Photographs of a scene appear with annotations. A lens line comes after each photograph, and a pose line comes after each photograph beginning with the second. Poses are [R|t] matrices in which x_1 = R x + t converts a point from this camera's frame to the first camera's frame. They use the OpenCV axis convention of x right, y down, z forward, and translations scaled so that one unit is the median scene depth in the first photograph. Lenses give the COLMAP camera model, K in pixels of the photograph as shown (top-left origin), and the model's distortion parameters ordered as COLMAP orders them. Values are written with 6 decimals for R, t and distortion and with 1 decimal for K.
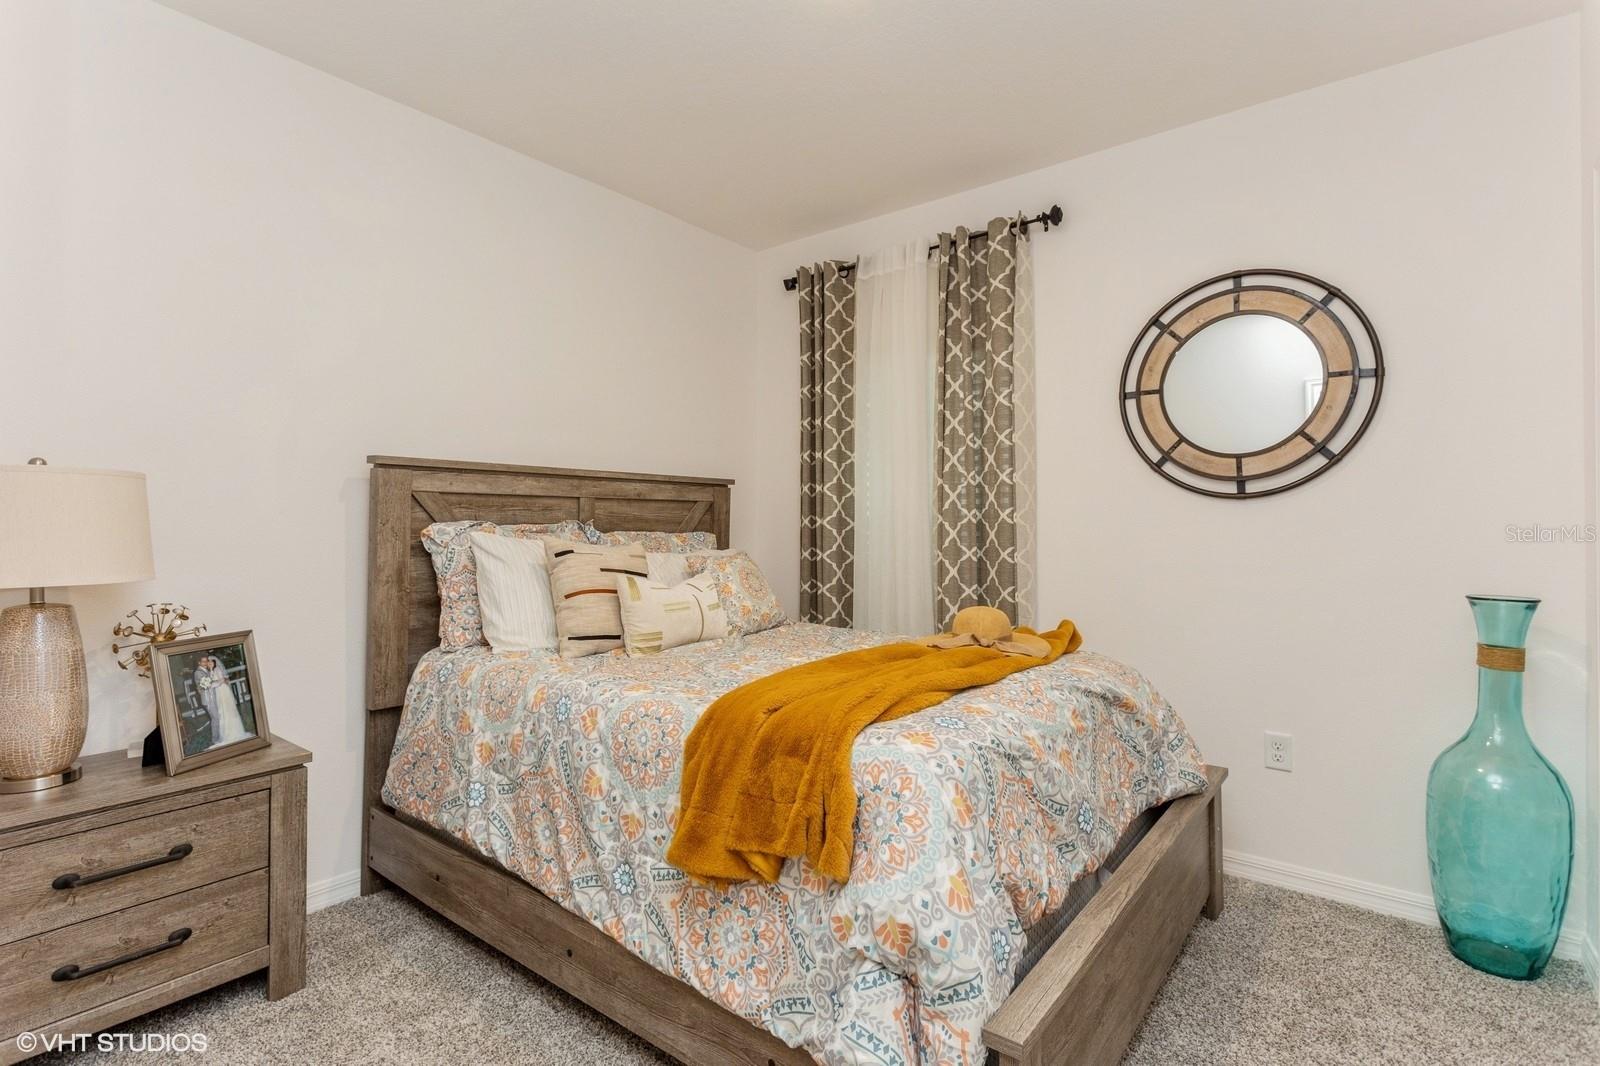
lens RADIAL K [[775.3, 0, 800.0], [0, 775.3, 538.7], [0, 0, 1]] dist [-0.001816, -0.000971]
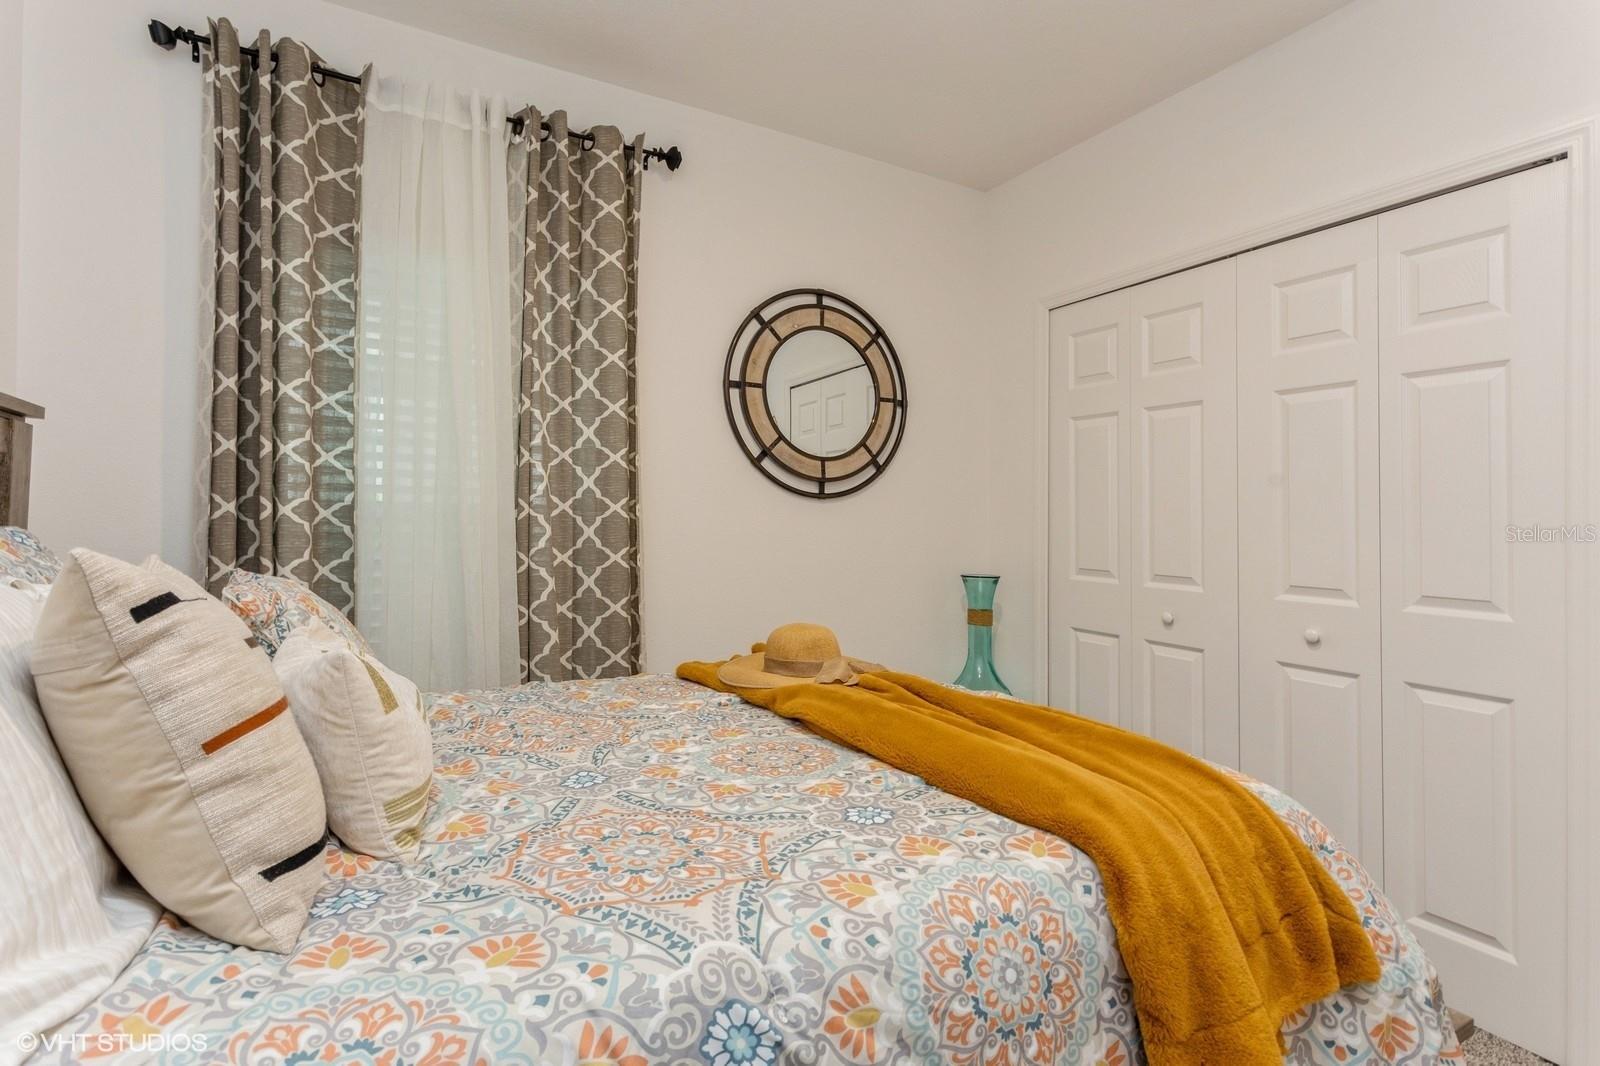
lens RADIAL K [[775.3, 0, 802.9], [0, 775.3, 518.3], [0, 0, 1]] dist [-0.001816, -0.000971]
pose [[0.387599, 0.011159, 0.921761, -0.442560], [-0.000114, 0.999927, -0.012057, -0.010321], [-0.921828, 0.004568, 0.387572, 0.596008]]
